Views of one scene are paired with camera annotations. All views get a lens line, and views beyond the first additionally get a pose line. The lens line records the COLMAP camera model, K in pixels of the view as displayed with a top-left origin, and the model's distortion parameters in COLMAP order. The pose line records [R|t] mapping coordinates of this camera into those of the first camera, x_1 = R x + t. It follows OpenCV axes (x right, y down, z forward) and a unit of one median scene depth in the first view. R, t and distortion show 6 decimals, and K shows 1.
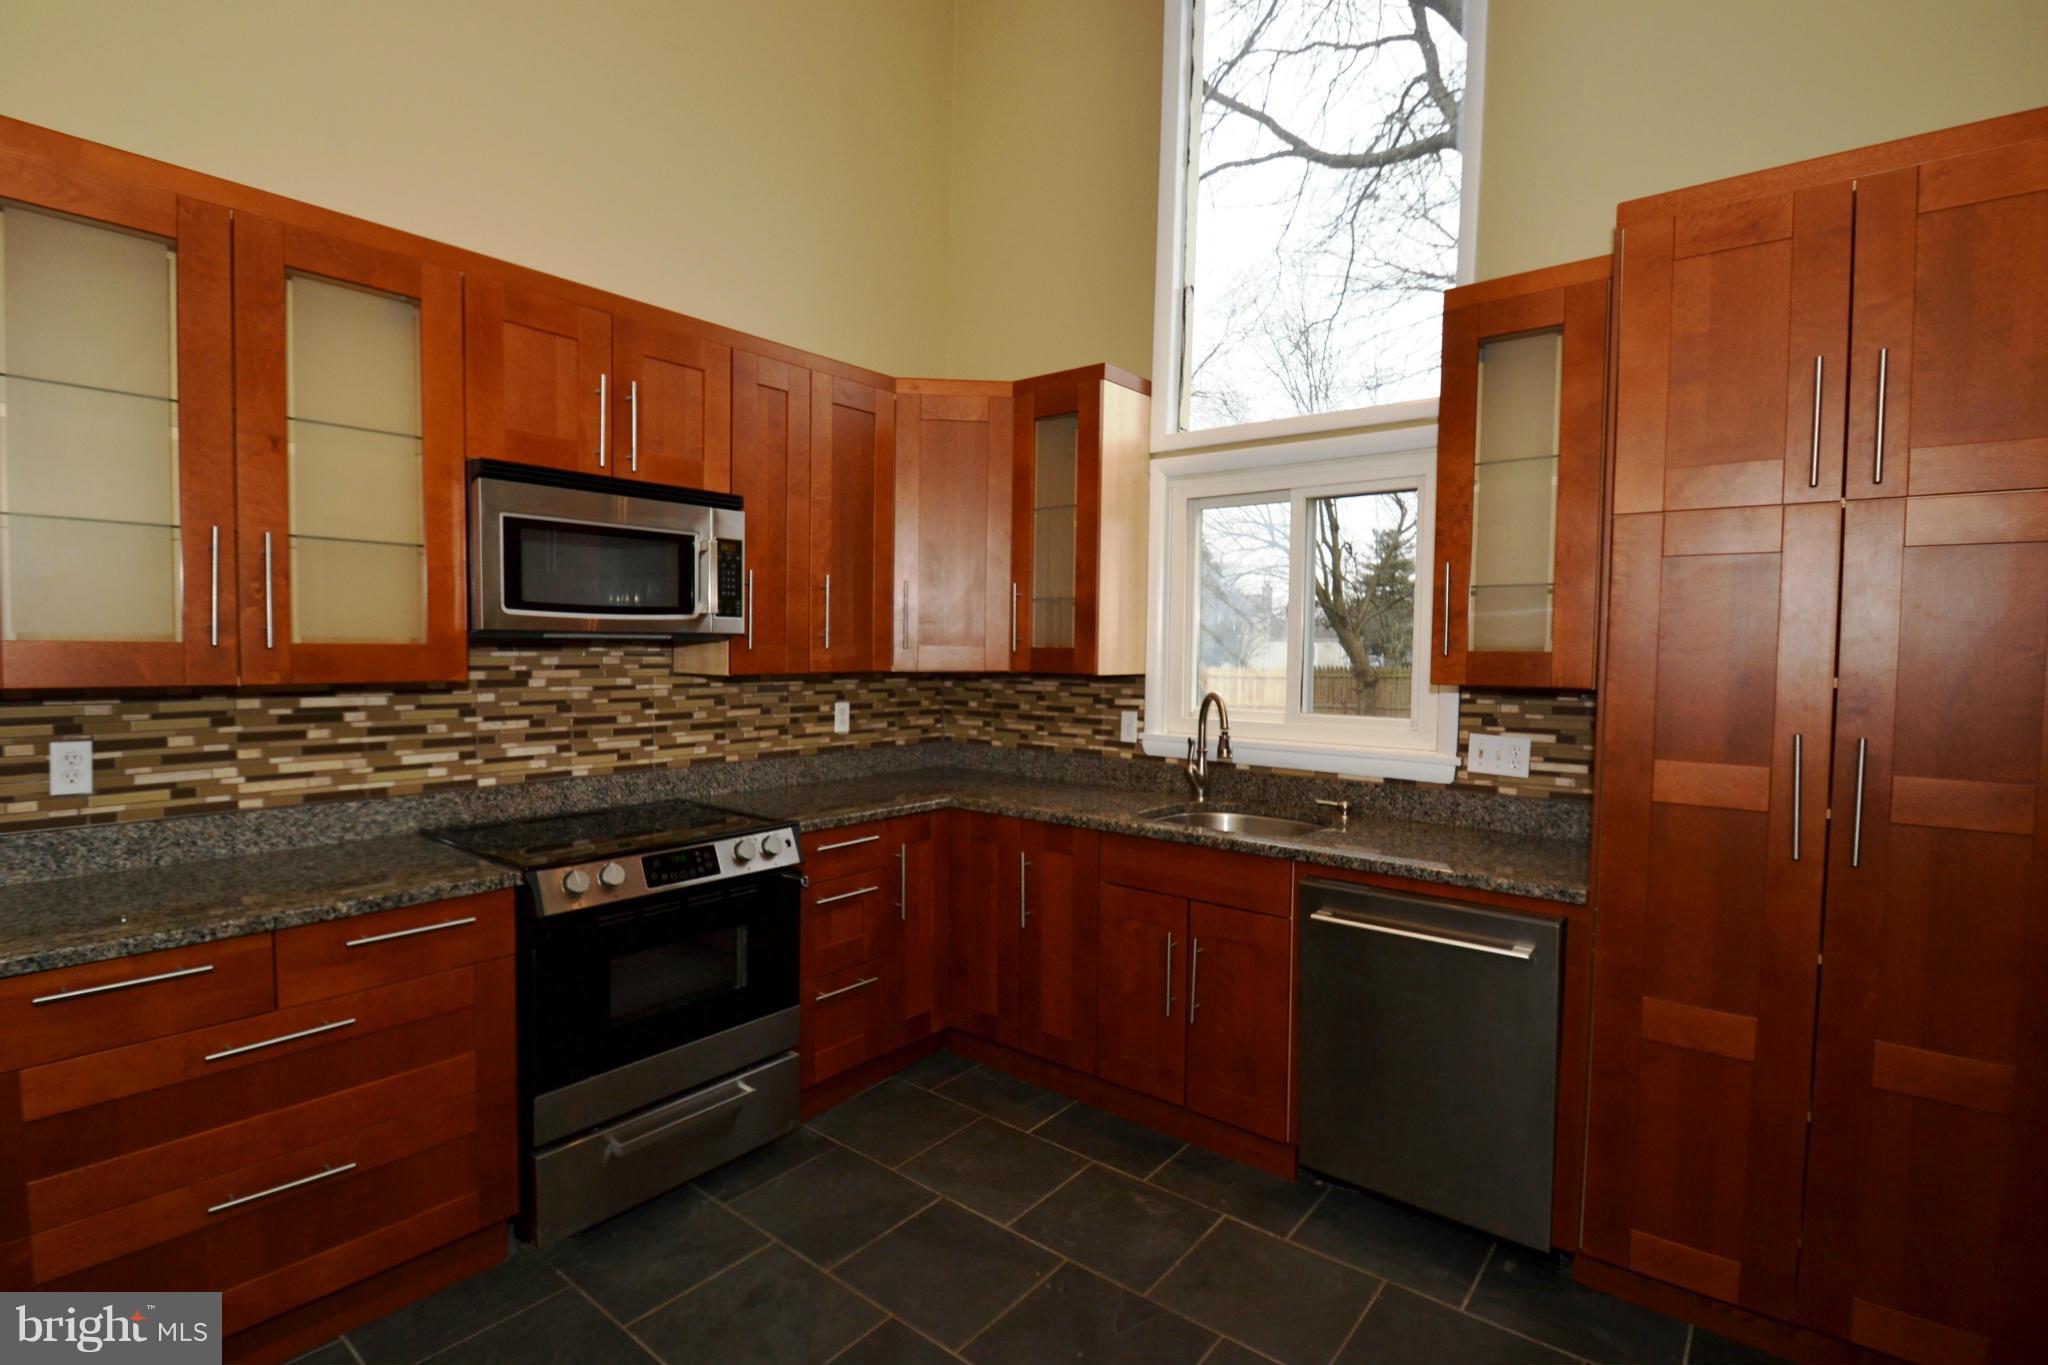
lens RADIAL K [[972.7, 0, 1025.2], [0, 972.7, 686.1], [0, 0, 1]] dist [-0.003734, -0.001283]
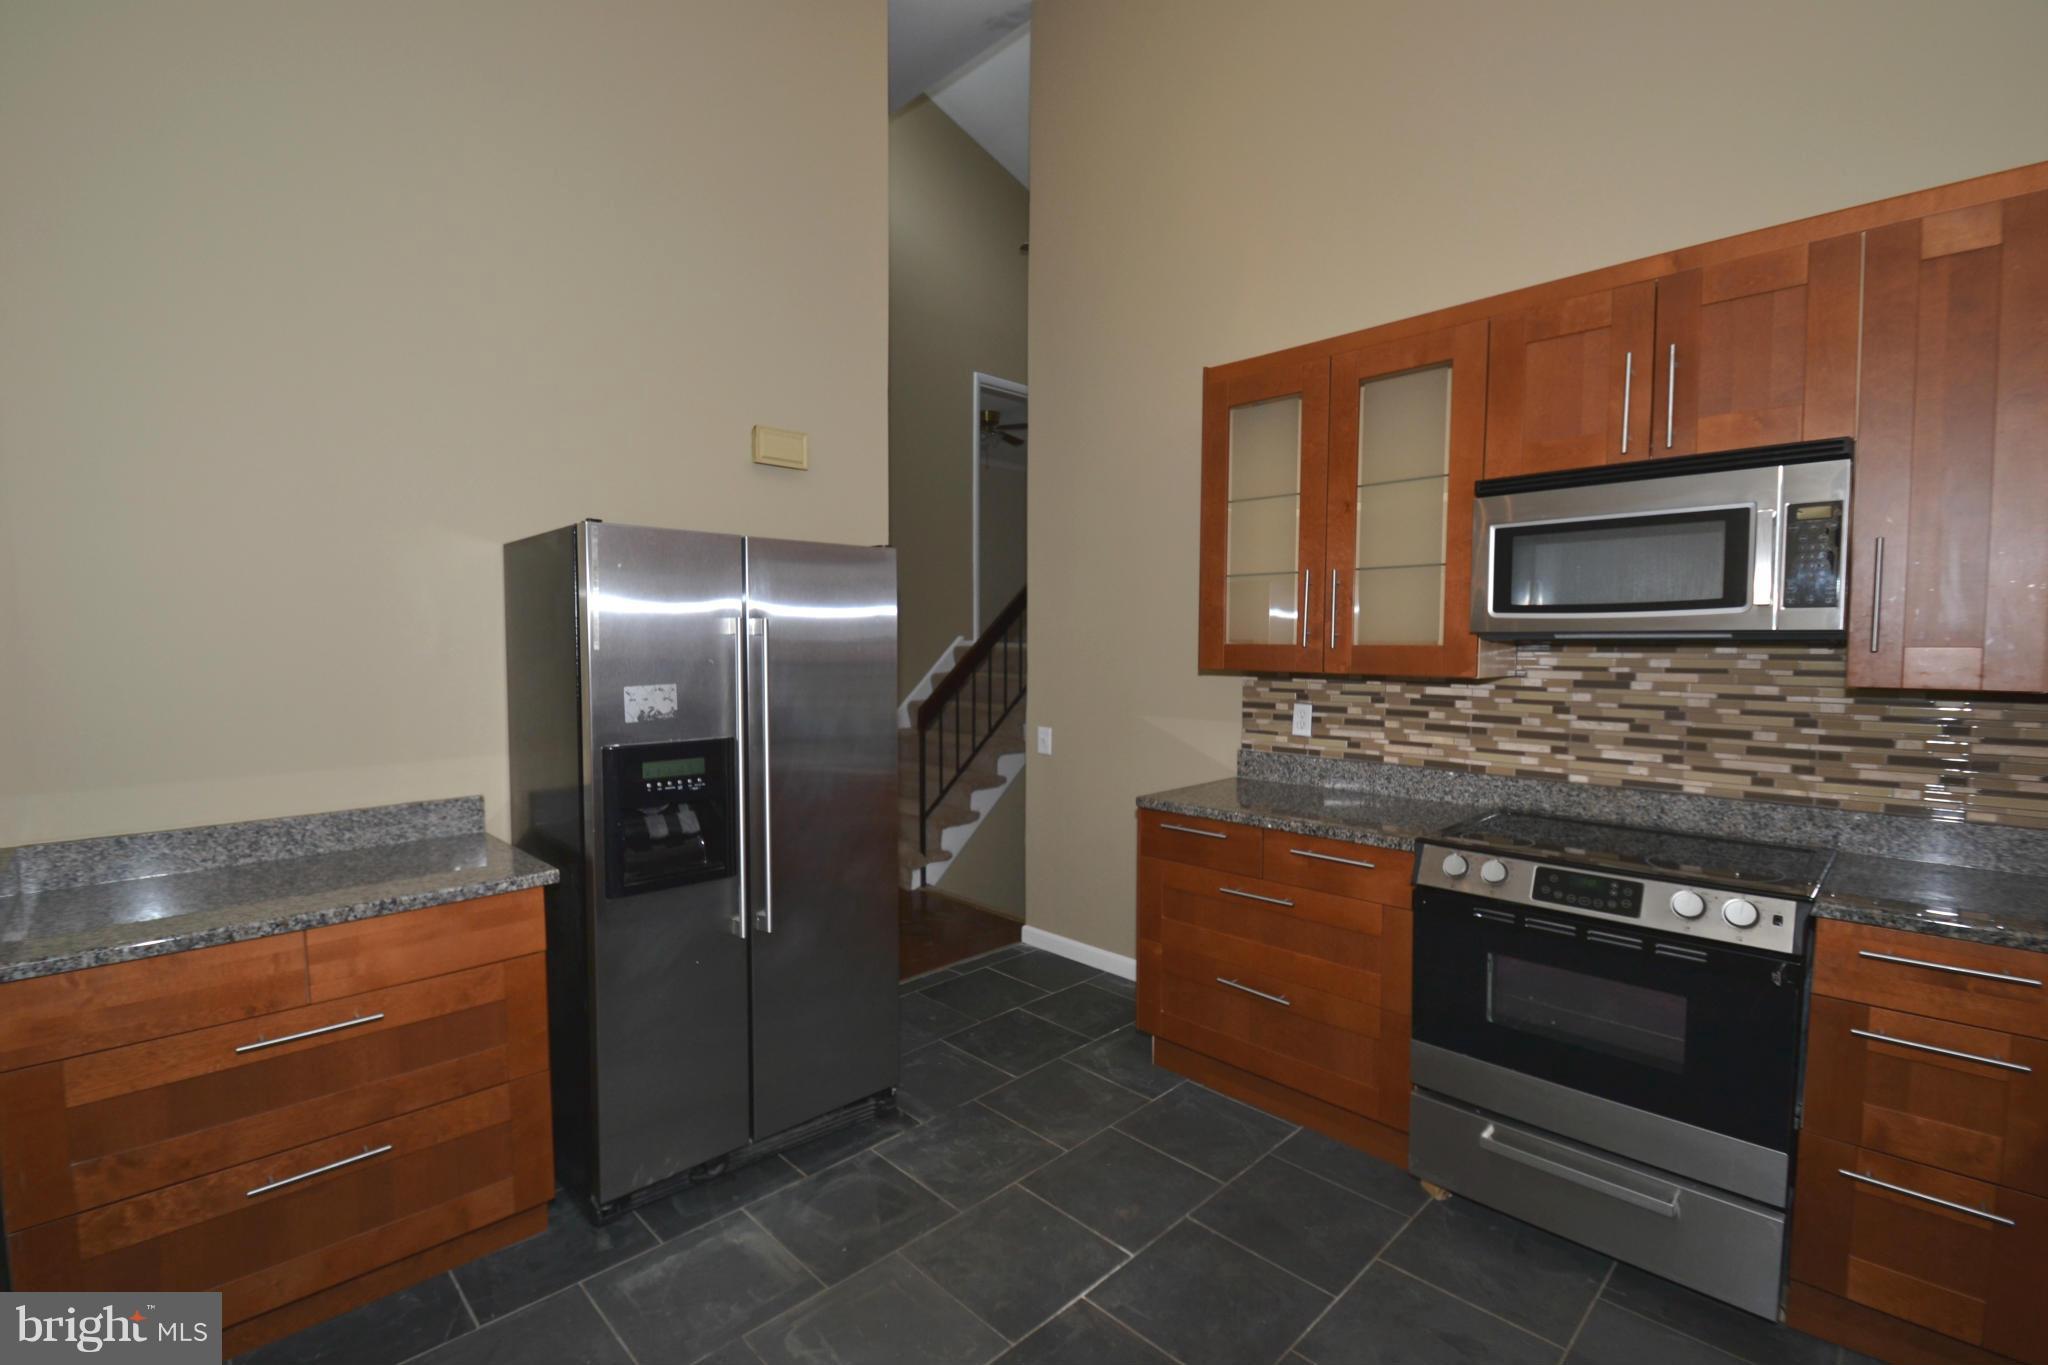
lens RADIAL K [[921.6, 0, 973.0], [0, 921.6, 690.8], [0, 0, 1]] dist [-0.002323, -0.007772]
pose [[-0.155958, 0.043165, -0.986820, 0.492983], [-0.042567, 0.997823, 0.050374, -0.016096], [0.986846, 0.049862, -0.153781, 0.491781]]
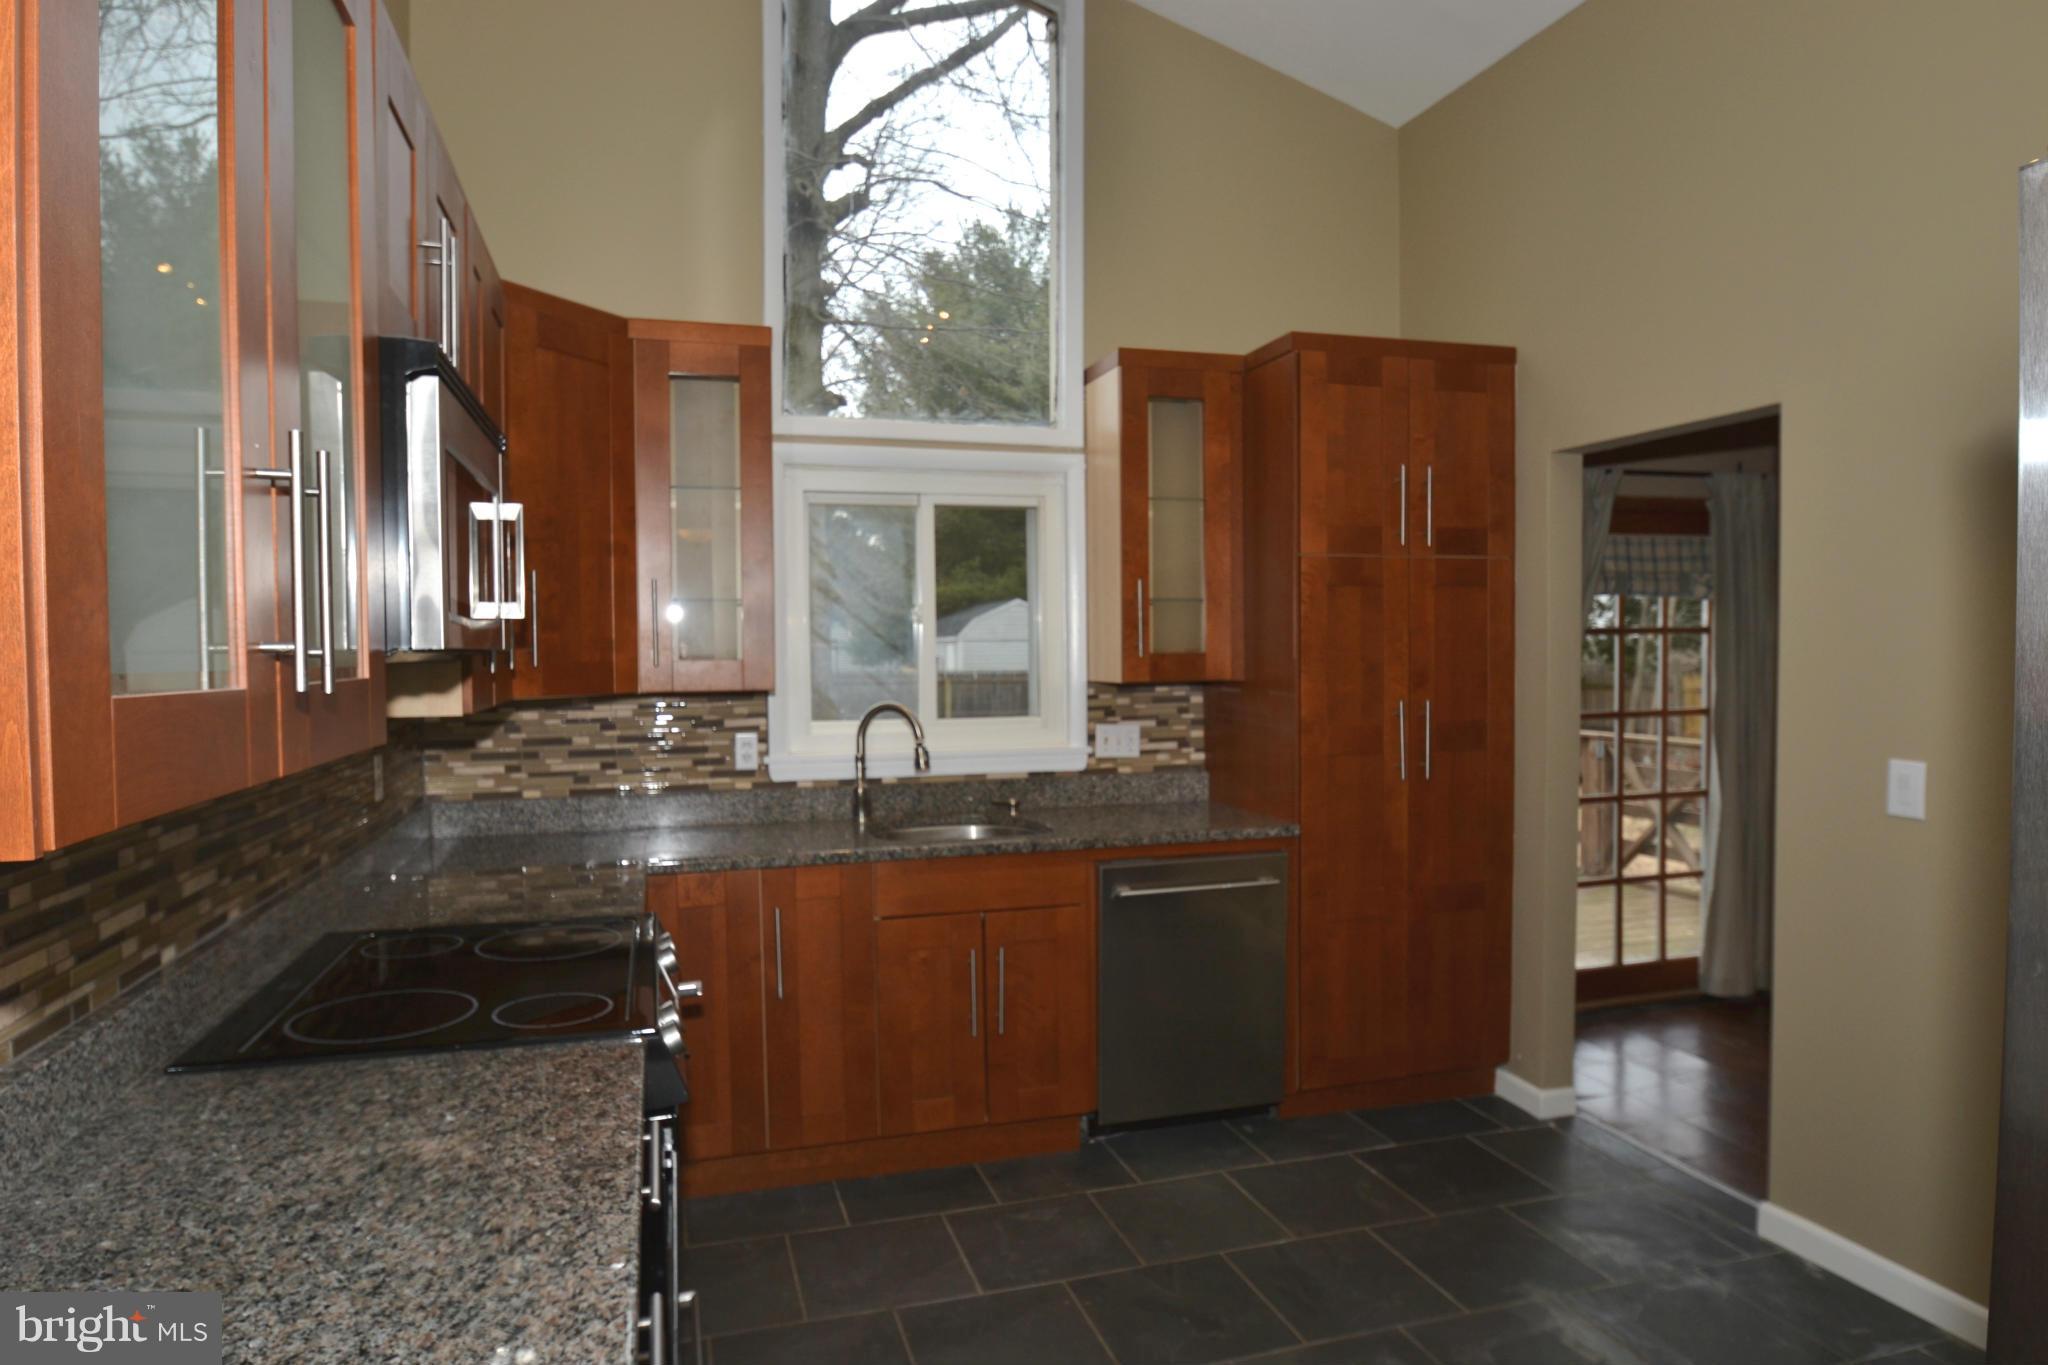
lens RADIAL K [[1161.8, 0, 1020.5], [0, 1161.8, 686.2], [0, 0, 1]] dist [-0.033251, -0.000533]
pose [[0.566931, -0.040291, 0.822779, -0.757061], [0.051086, 0.998600, 0.013701, -0.021241], [-0.822180, 0.034265, 0.568196, 0.296231]]
